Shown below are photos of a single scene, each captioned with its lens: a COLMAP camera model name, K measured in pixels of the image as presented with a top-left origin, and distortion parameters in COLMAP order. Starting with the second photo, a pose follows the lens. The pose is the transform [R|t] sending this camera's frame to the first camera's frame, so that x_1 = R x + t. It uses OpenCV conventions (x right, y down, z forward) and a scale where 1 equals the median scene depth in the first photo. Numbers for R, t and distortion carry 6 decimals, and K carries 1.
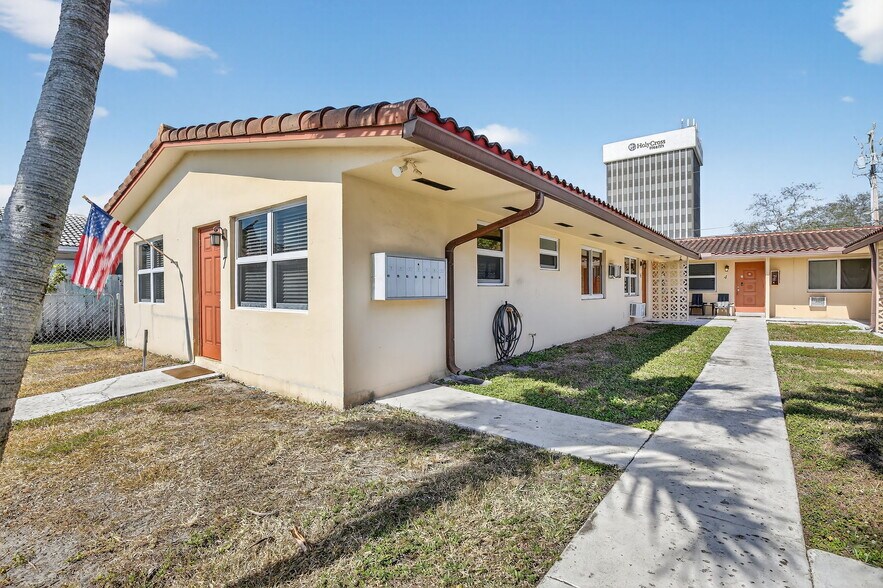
lens RADIAL K [[405.8, 0, 445.9], [0, 405.8, 296.0], [0, 0, 1]] dist [-0.040988, 0.009567]
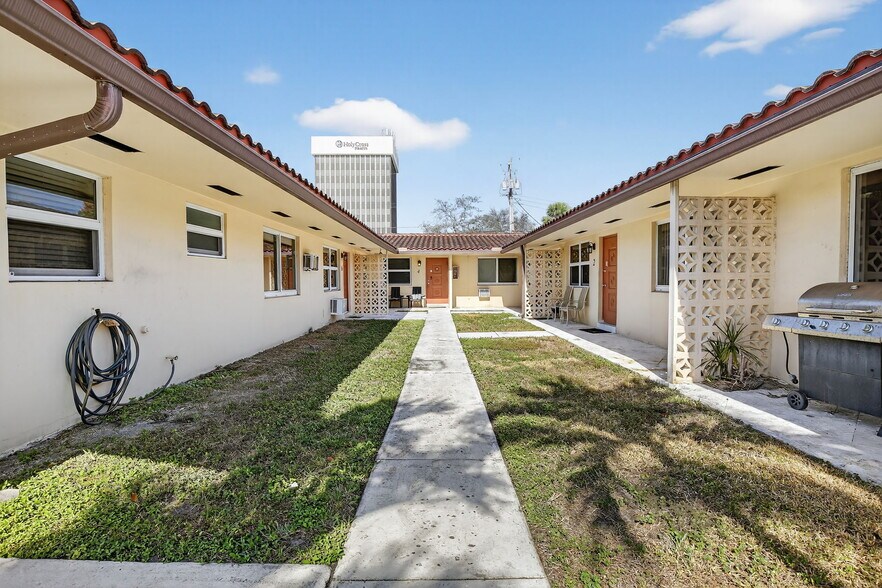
lens RADIAL K [[405.3, 0, 445.4], [0, 405.3, 296.0], [0, 0, 1]] dist [-0.040988, 0.009567]
pose [[0.774110, -0.022607, 0.632648, 0.078082], [0.011211, 0.999695, 0.022005, -0.005157], [-0.632952, -0.009942, 0.774127, 0.128052]]
